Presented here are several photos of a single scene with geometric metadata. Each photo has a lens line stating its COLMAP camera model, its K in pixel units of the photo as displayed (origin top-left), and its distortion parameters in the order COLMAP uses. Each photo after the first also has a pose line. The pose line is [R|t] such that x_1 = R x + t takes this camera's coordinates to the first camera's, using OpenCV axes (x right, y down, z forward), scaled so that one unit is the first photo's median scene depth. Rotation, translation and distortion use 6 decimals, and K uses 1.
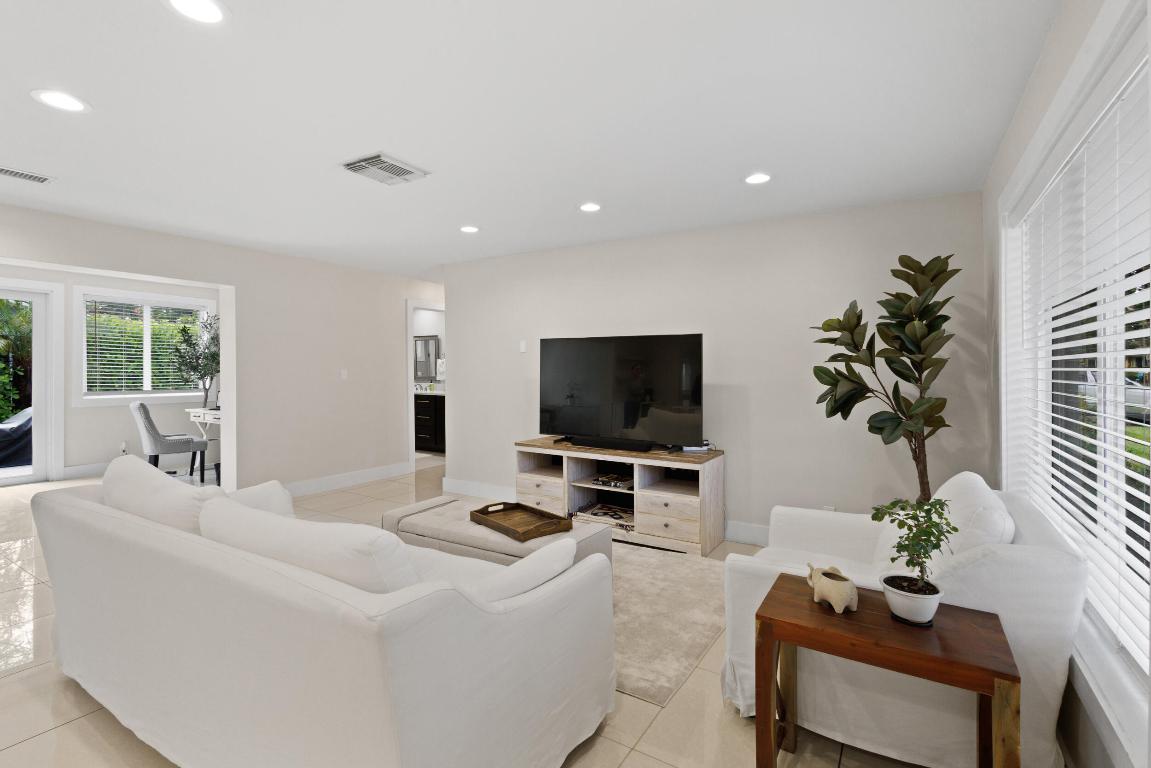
lens RADIAL K [[534.9, 0, 573.8], [0, 534.9, 366.2], [0, 0, 1]] dist [0.006358, 0.000113]
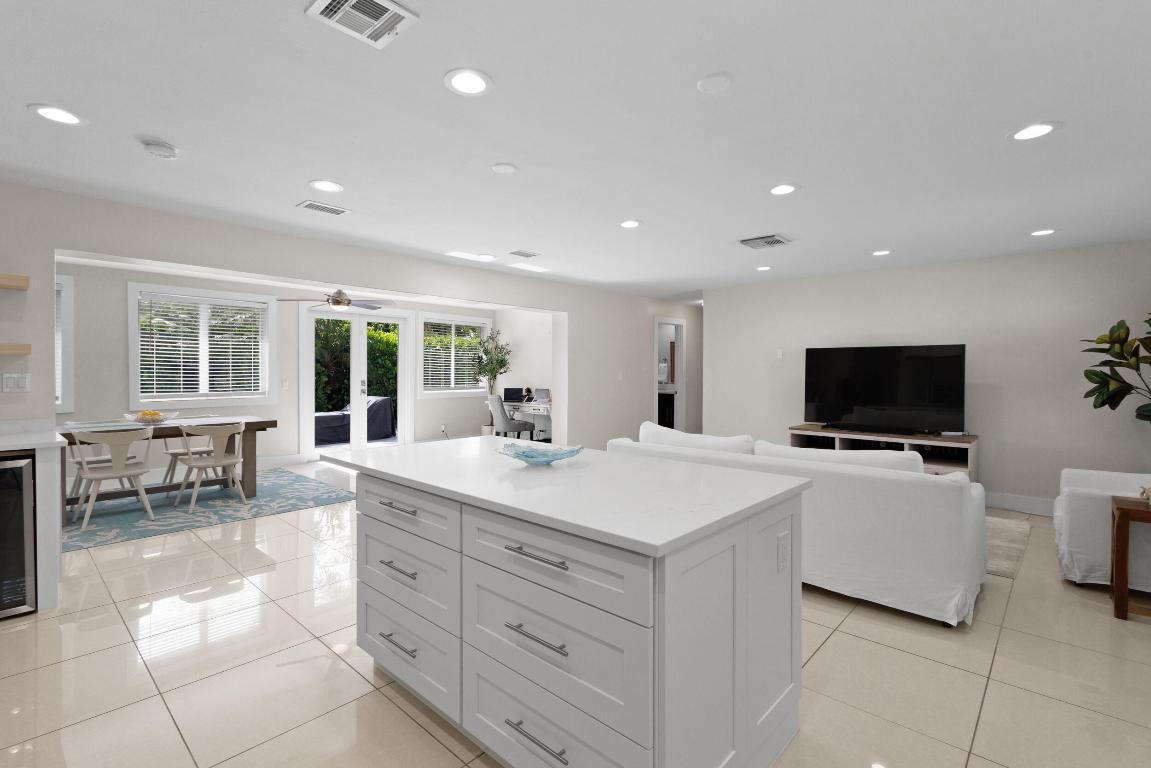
lens RADIAL K [[530.1, 0, 570.9], [0, 530.1, 381.7], [0, 0, 1]] dist [0.007467, 0.000091]
pose [[0.981851, 0.001964, -0.189643, -0.537339], [0.003181, 0.999635, 0.026822, -0.009452], [0.189626, -0.026938, 0.981487, -0.528901]]
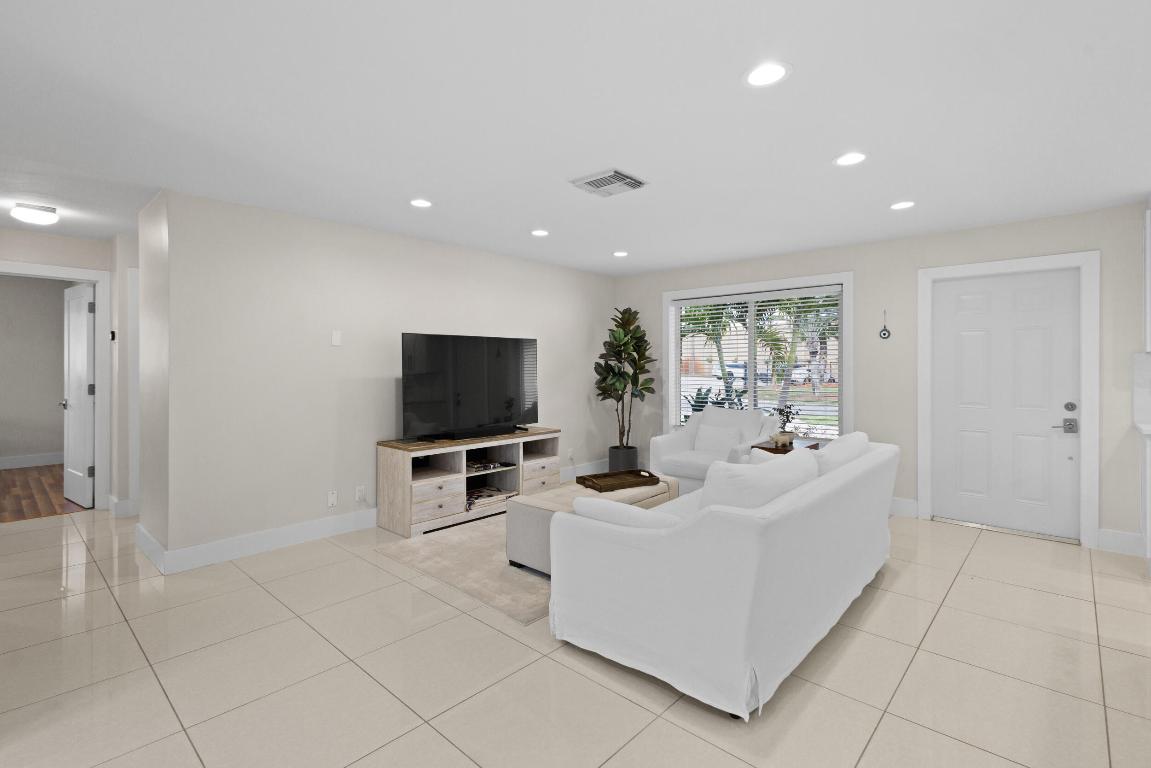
lens RADIAL K [[534.9, 0, 573.8], [0, 534.9, 366.2], [0, 0, 1]] dist [0.006358, 0.000113]
pose [[0.188735, -0.008283, 0.981993, -1.285032], [-0.005312, 0.999941, 0.009455, -0.007364], [-0.982014, -0.007001, 0.188680, 0.775669]]
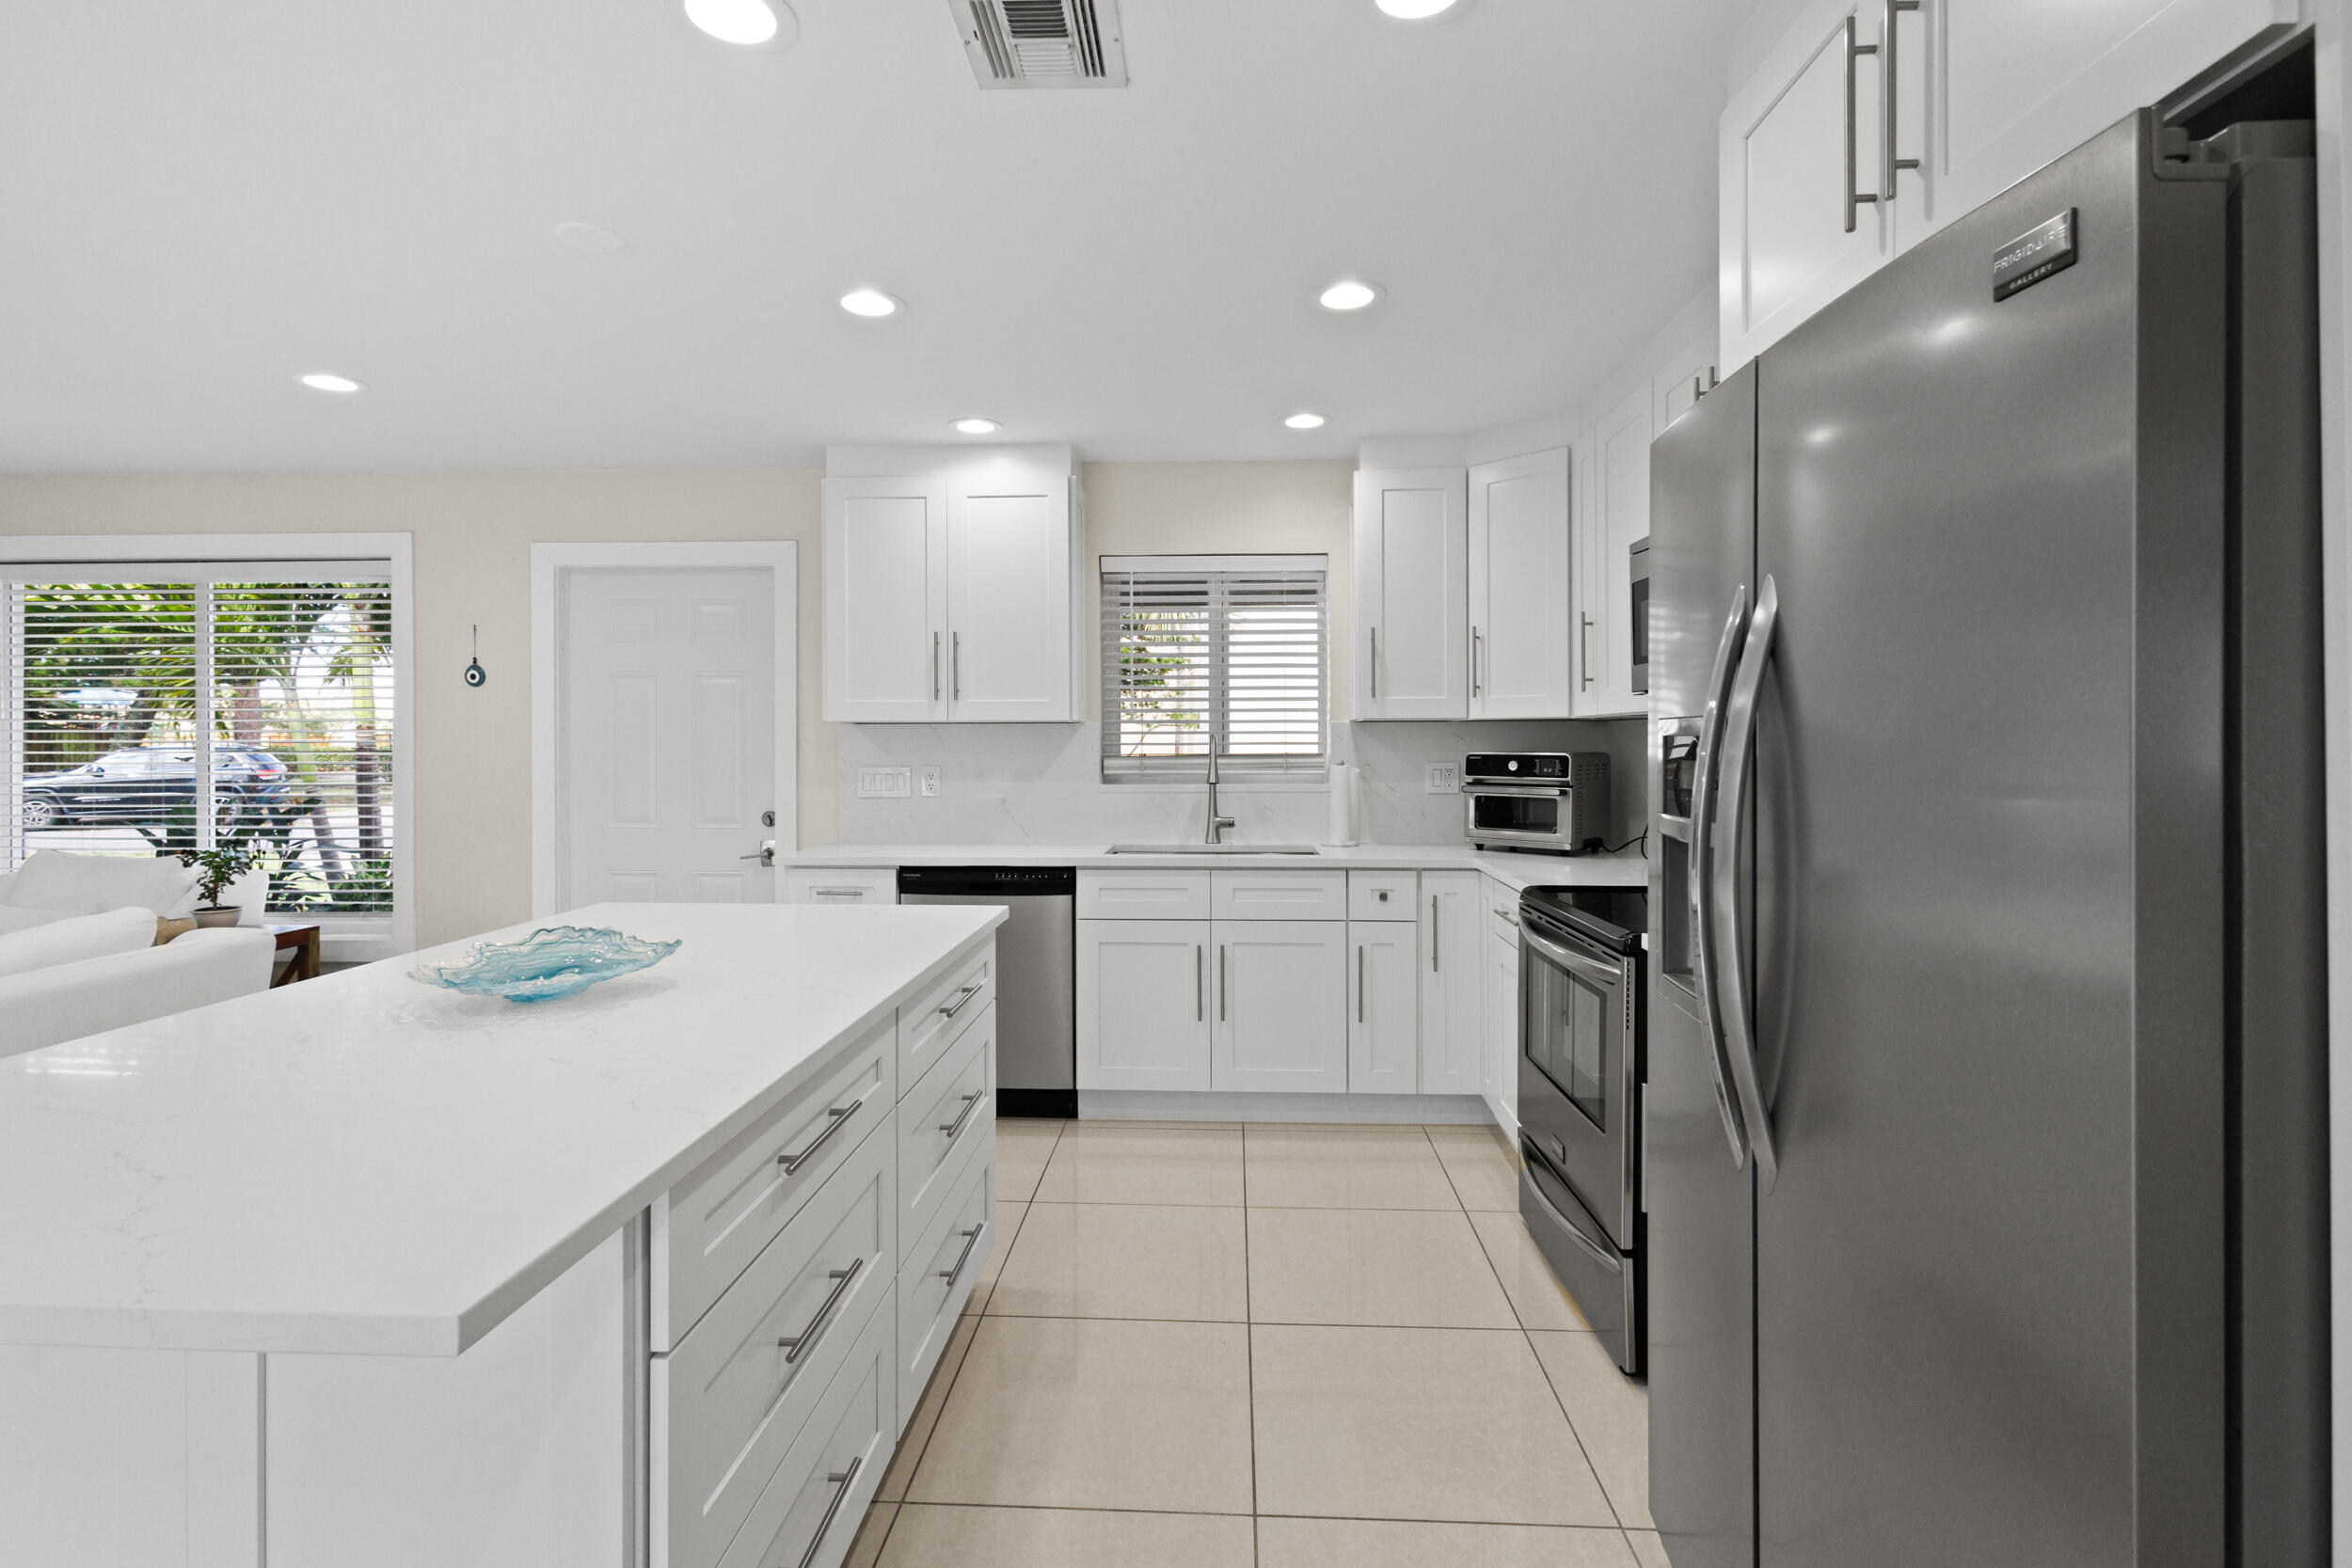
lens RADIAL K [[1092.9, 0, 1172.6], [0, 1092.9, 747.6], [0, 0, 1]] dist [0.006358, 0.000113]
pose [[-0.490179, -0.008900, 0.871577, -1.321439], [-0.008692, 0.999948, 0.005323, -0.010374], [-0.871579, -0.004967, -0.490230, 0.136953]]
